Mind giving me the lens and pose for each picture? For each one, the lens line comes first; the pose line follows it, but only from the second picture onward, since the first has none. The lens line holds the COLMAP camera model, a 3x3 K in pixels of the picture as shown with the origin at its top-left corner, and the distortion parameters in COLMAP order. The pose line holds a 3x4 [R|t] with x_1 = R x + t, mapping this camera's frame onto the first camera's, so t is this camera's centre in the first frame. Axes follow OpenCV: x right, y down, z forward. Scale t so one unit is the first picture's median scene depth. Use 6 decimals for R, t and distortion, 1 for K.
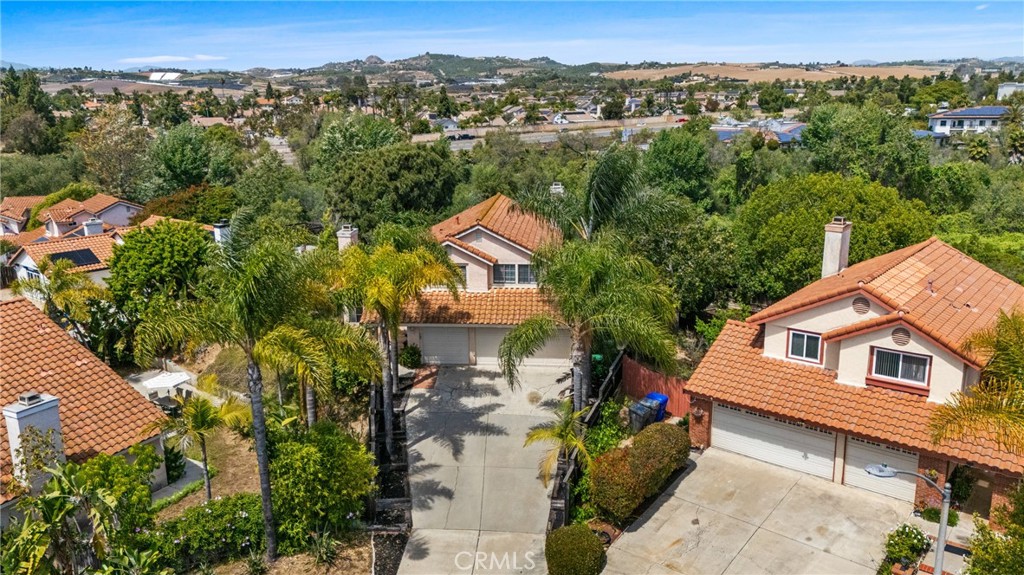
lens RADIAL K [[712.3, 0, 508.7], [0, 712.3, 299.2], [0, 0, 1]] dist [0.003982, 0.000460]
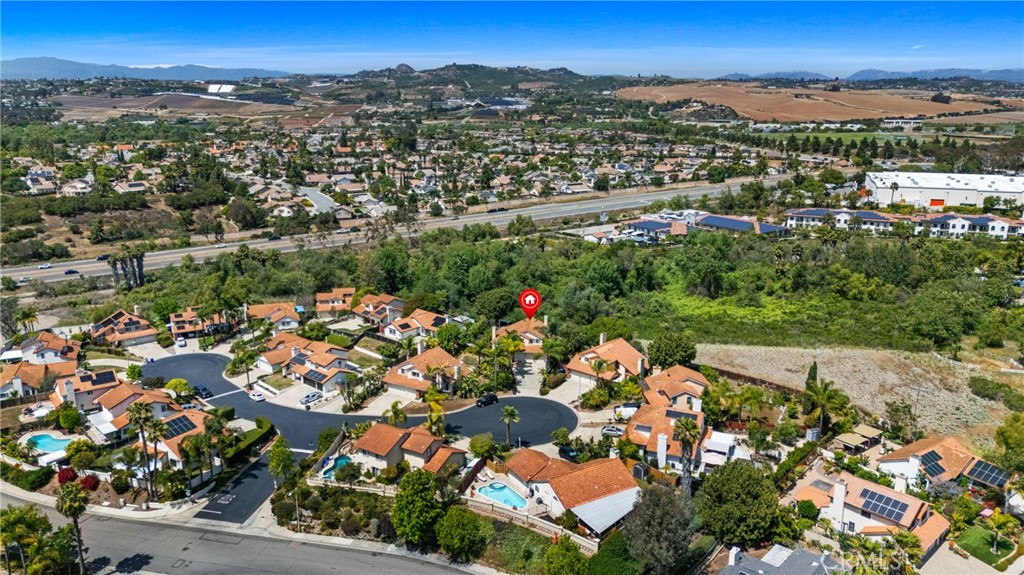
lens RADIAL K [[712.3, 0, 508.7], [0, 712.3, 299.2], [0, 0, 1]] dist [0.003982, 0.000460]
pose [[0.999551, 0.022357, -0.019951, -0.076493], [-0.022012, 0.999607, 0.017338, -0.384294], [0.020331, -0.016891, 0.999651, -3.576655]]
